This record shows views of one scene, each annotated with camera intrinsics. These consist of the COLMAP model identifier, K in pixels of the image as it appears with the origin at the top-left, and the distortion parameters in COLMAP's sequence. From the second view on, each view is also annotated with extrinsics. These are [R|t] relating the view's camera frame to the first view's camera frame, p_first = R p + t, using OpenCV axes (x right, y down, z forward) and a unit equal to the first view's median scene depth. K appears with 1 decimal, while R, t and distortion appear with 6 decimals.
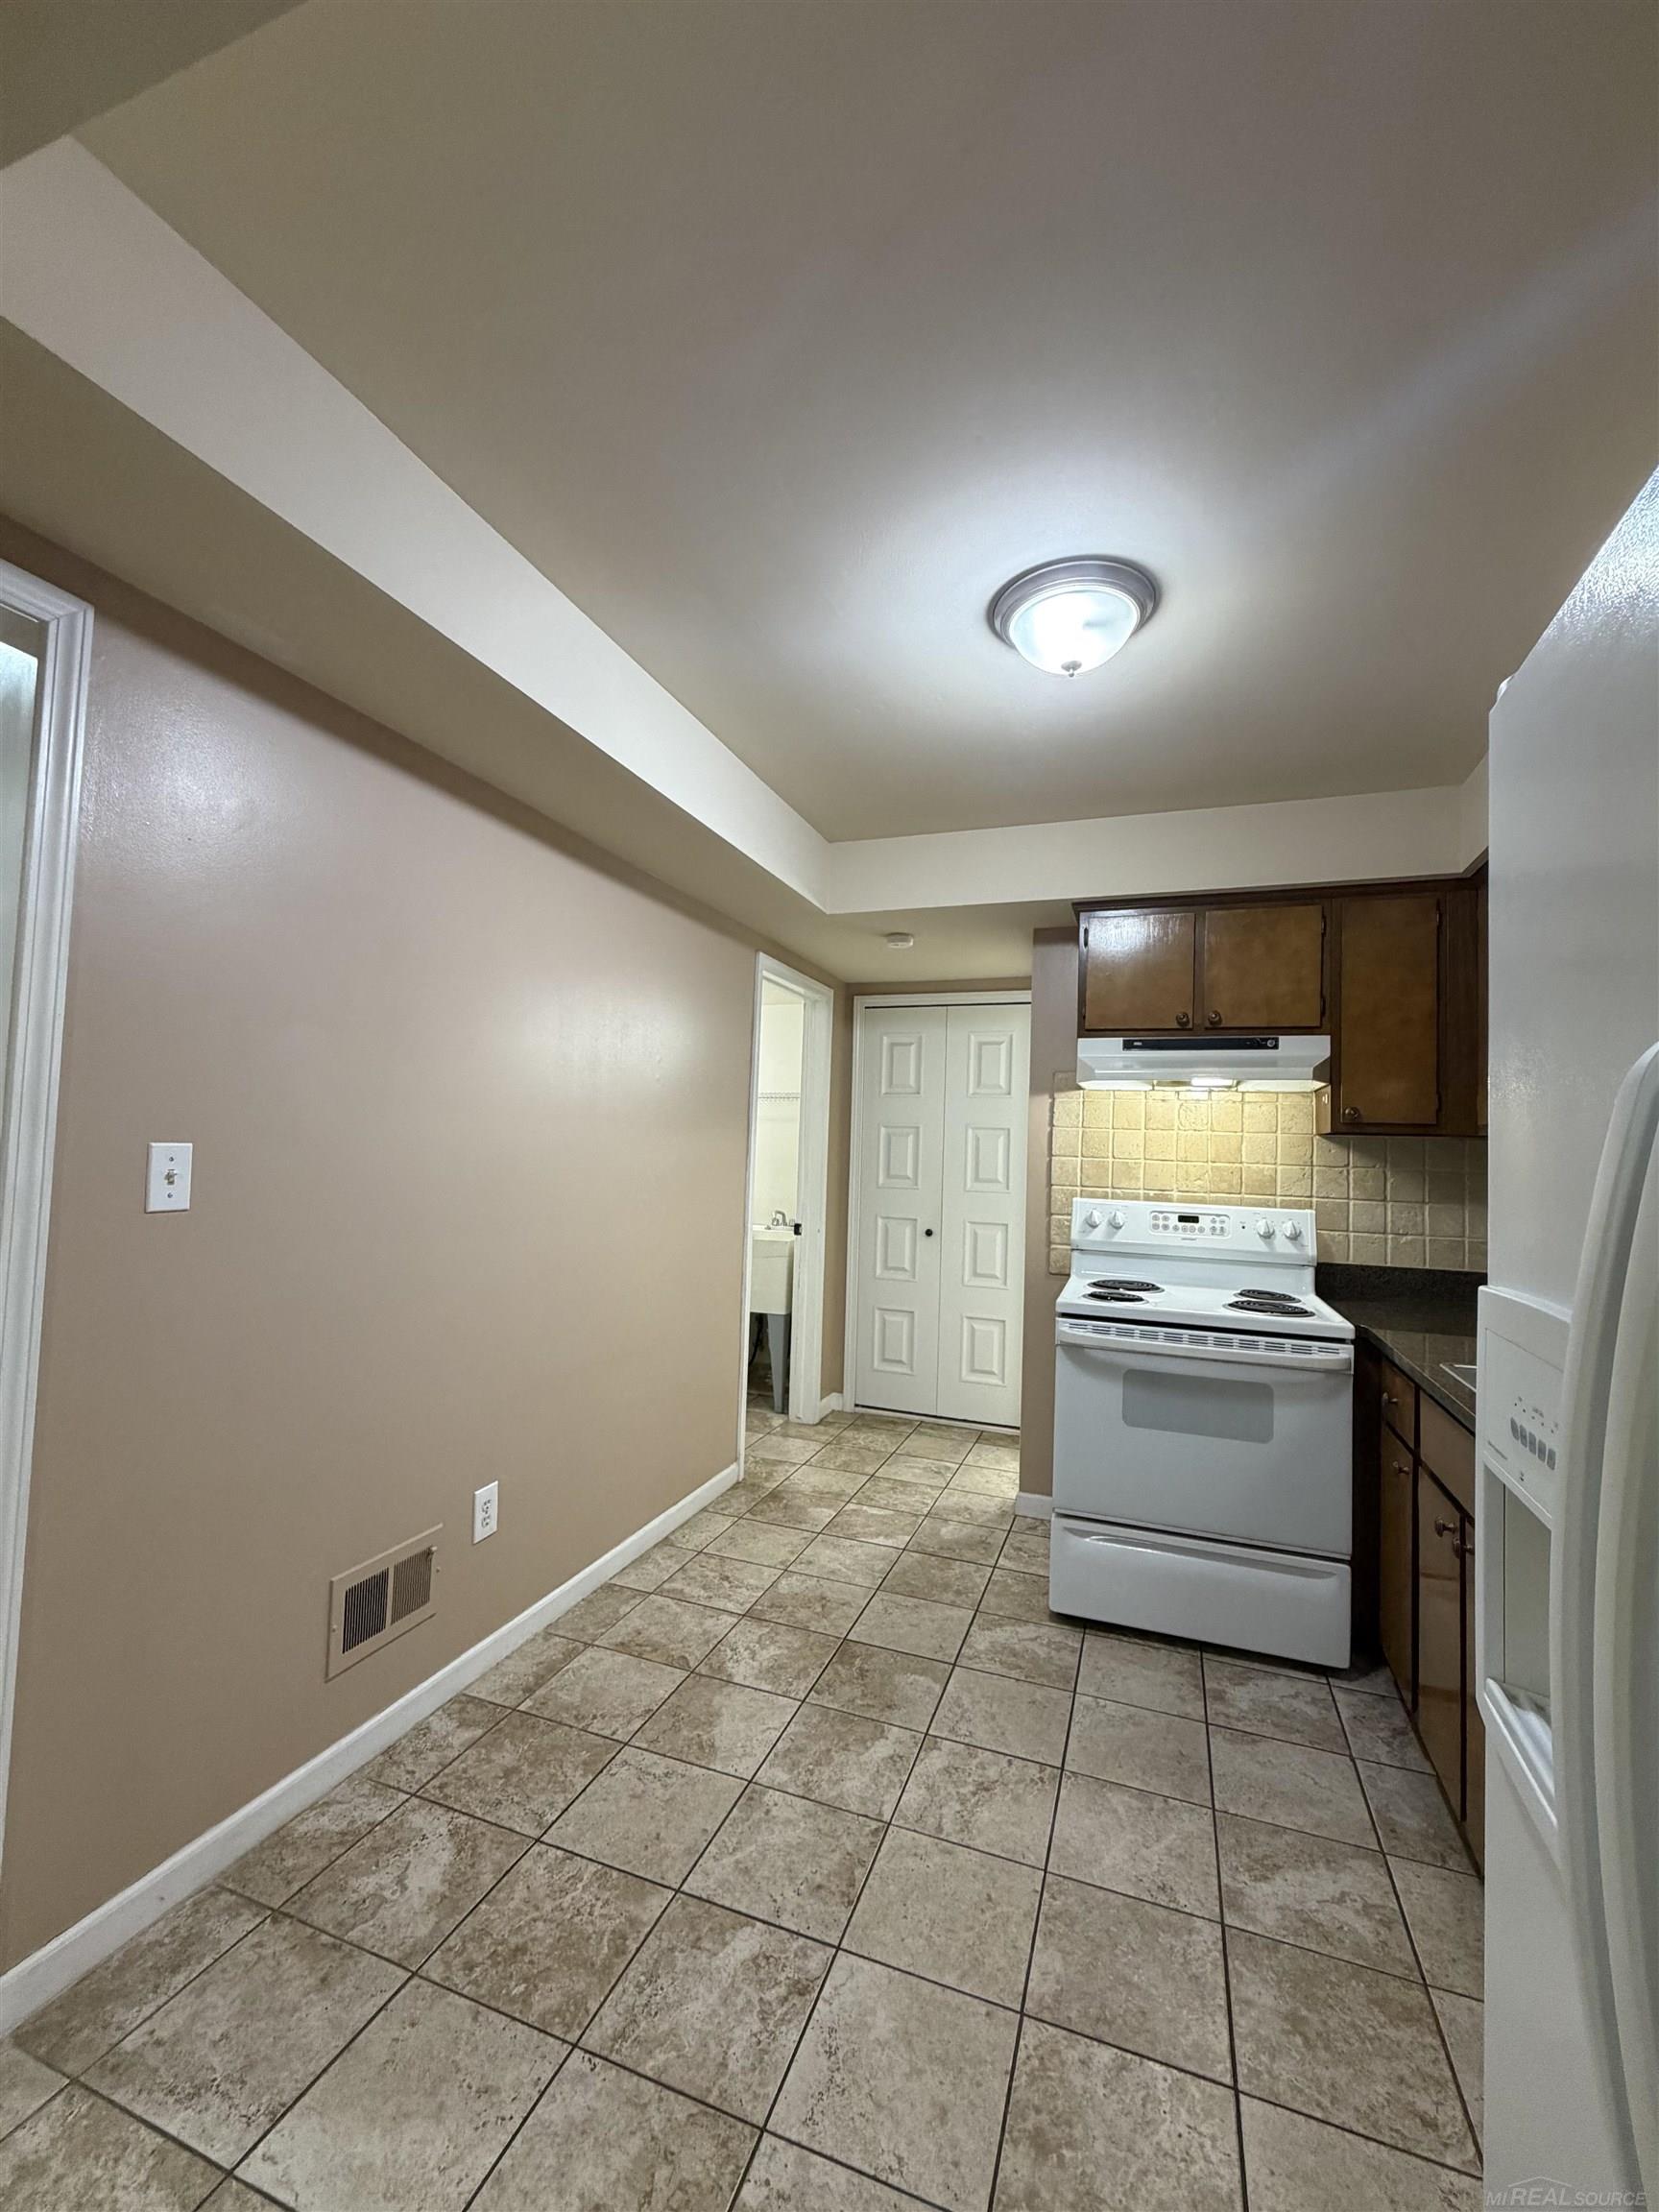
lens RADIAL K [[879.2, 0, 829.5], [0, 879.2, 1106.0], [0, 0, 1]] dist [0.000350, -0.000294]
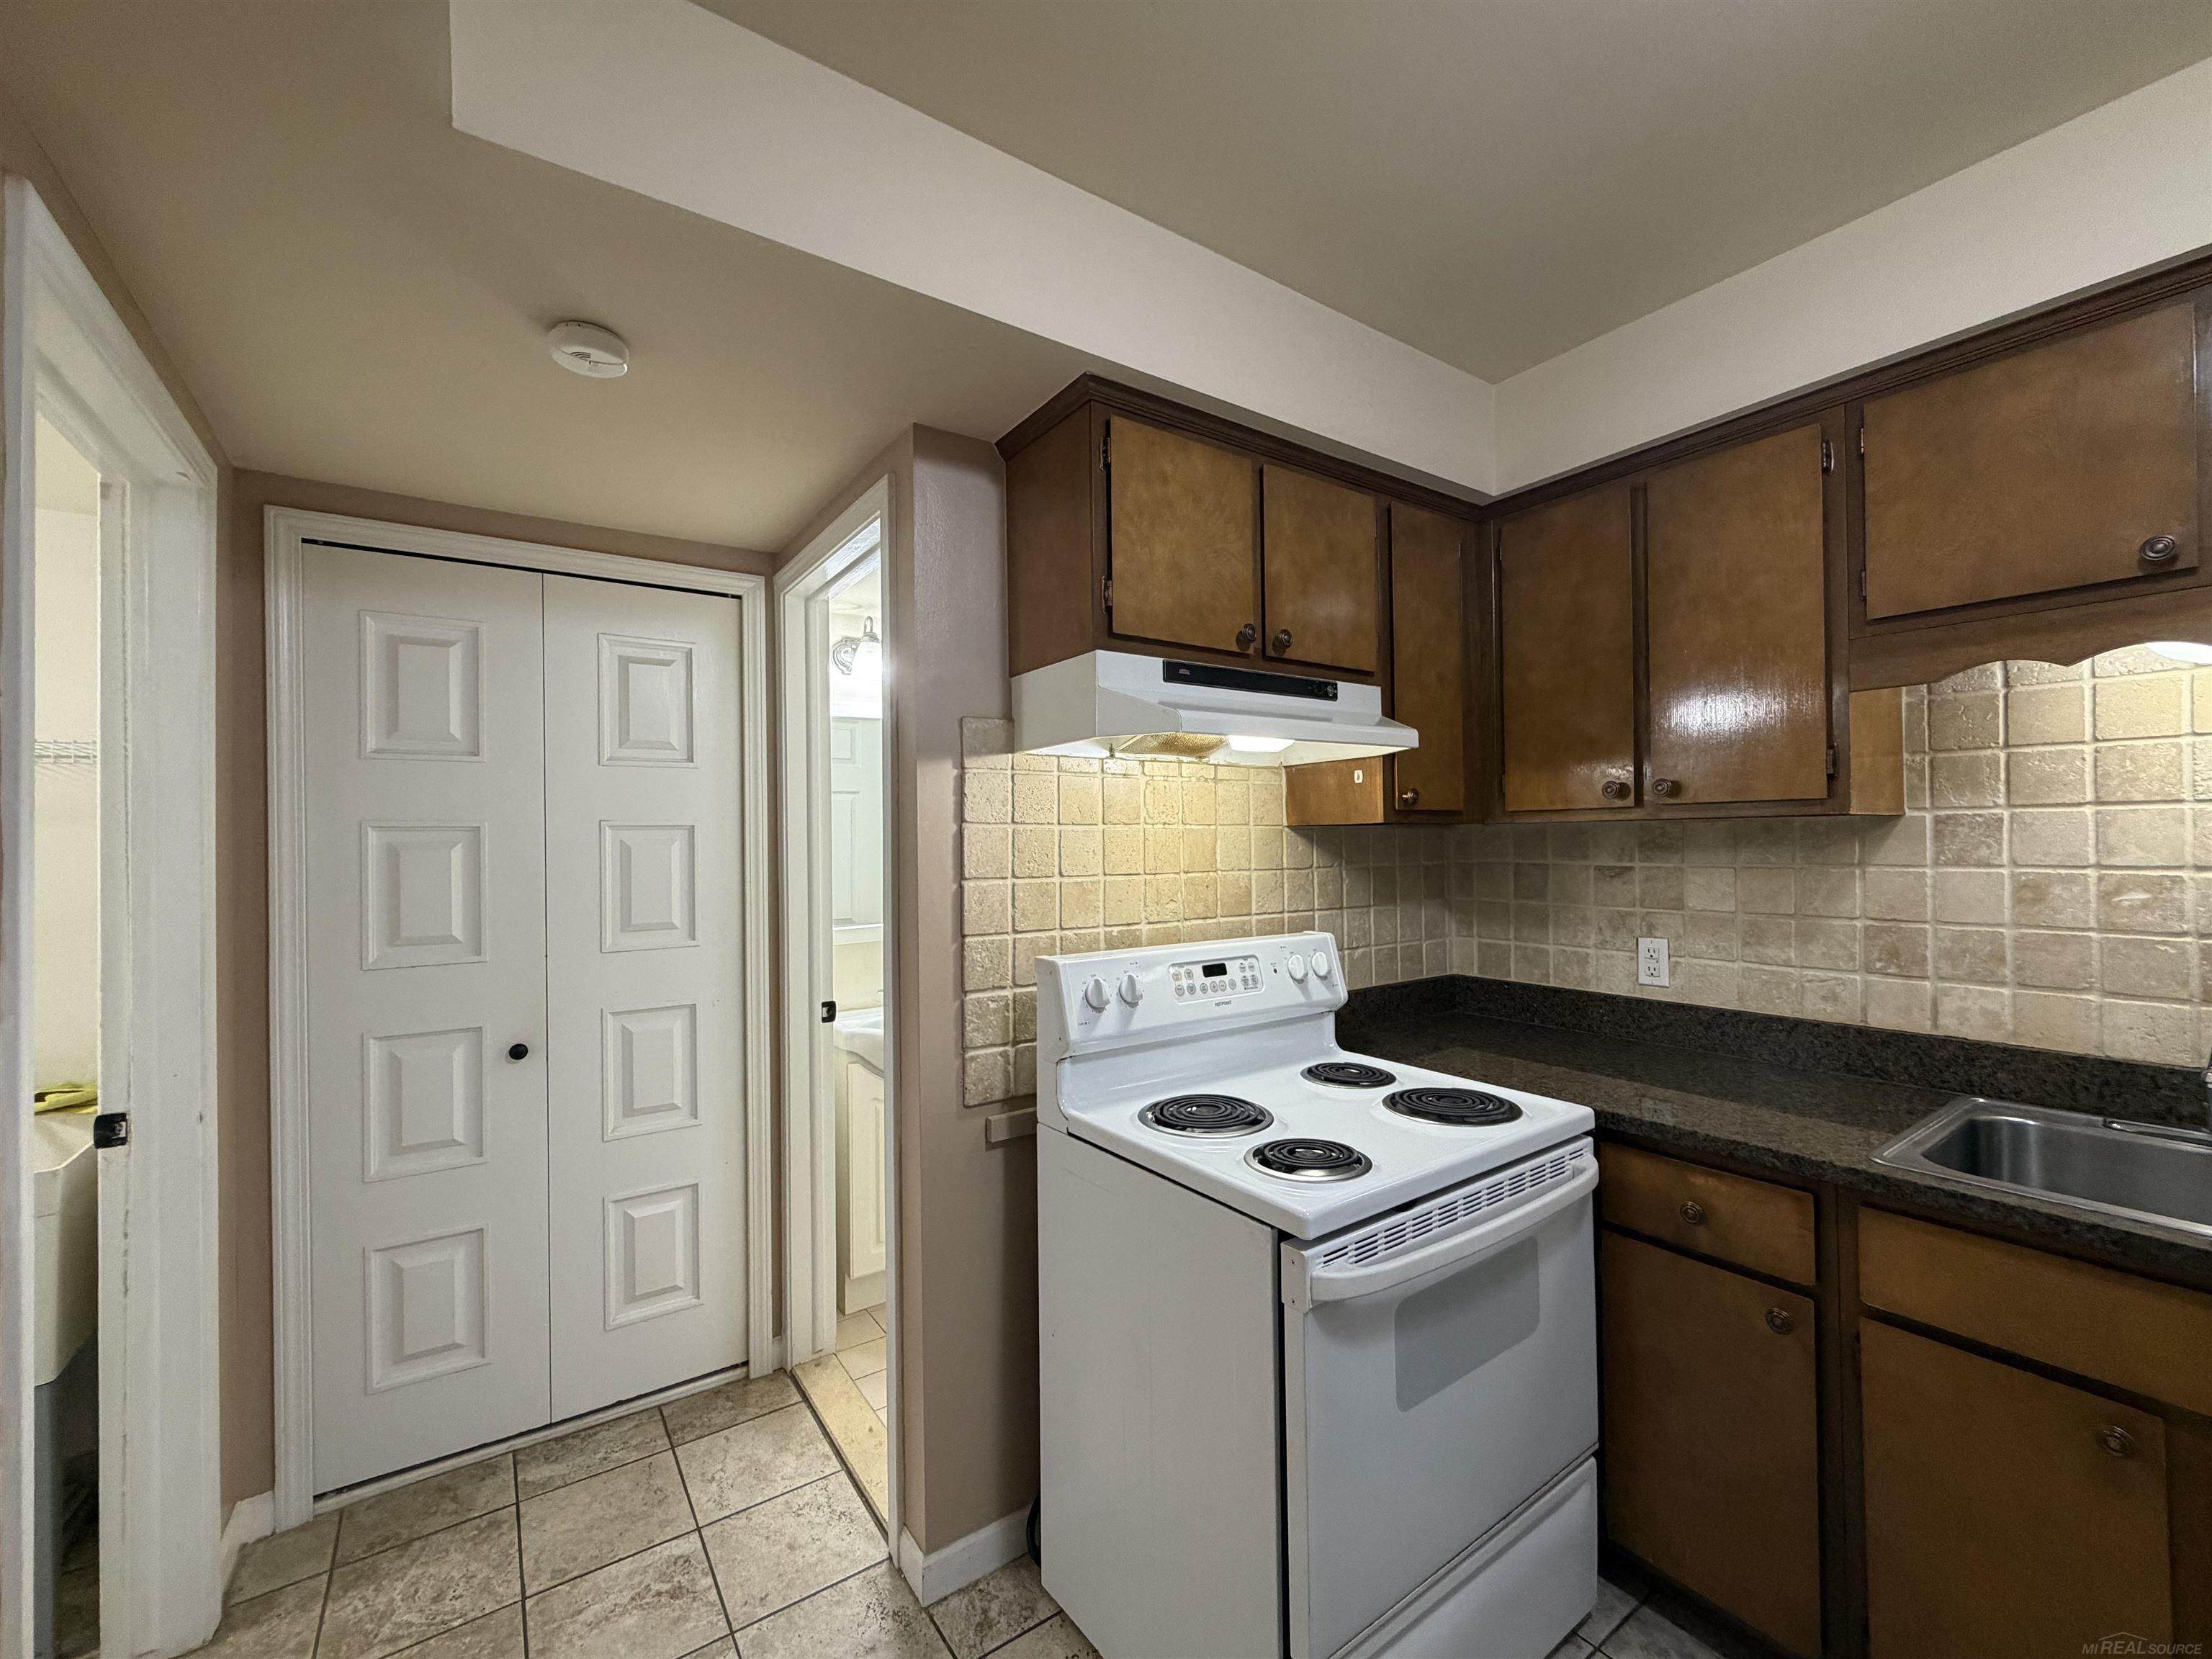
lens RADIAL K [[879.2, 0, 1049.4], [0, 879.2, 828.2], [0, 0, 1]] dist [0.000350, -0.000294]
pose [[0.577131, -0.030299, 0.816089, -0.148791], [-0.006143, 0.999122, 0.041439, 0.005231], [-0.816628, -0.028929, 0.576439, 0.718559]]
